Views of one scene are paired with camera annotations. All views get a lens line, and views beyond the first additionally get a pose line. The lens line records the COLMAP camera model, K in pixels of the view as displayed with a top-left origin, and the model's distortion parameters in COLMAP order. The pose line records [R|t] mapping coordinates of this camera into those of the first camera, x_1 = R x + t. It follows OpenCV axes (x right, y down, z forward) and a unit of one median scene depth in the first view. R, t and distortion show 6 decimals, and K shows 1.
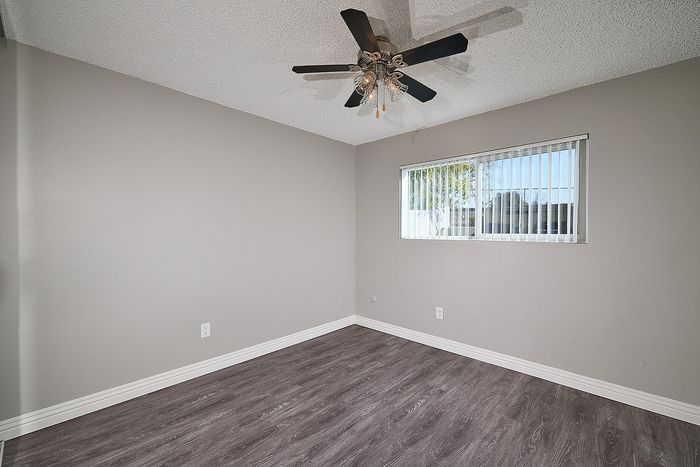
lens RADIAL K [[303.3, 0, 349.1], [0, 303.3, 233.1], [0, 0, 1]] dist [0.001127, -0.000253]
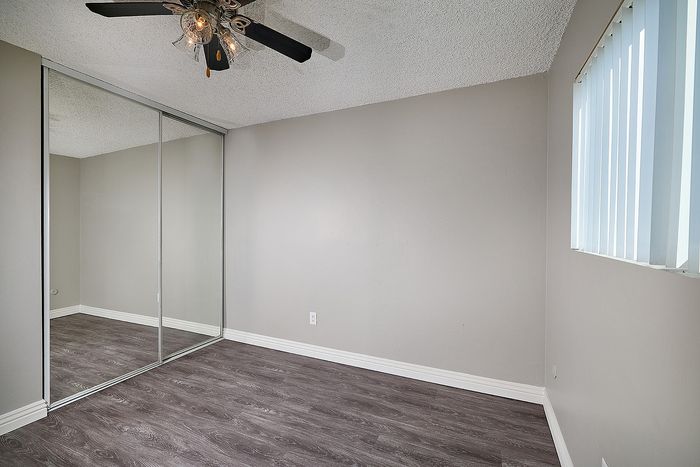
lens RADIAL K [[303.3, 0, 348.4], [0, 303.3, 234.2], [0, 0, 1]] dist [0.001127, -0.000253]
pose [[0.313572, 0.010225, -0.949509, 0.694054], [-0.011860, 0.999906, 0.006851, -0.001025], [0.949490, 0.009113, 0.313664, 0.844737]]
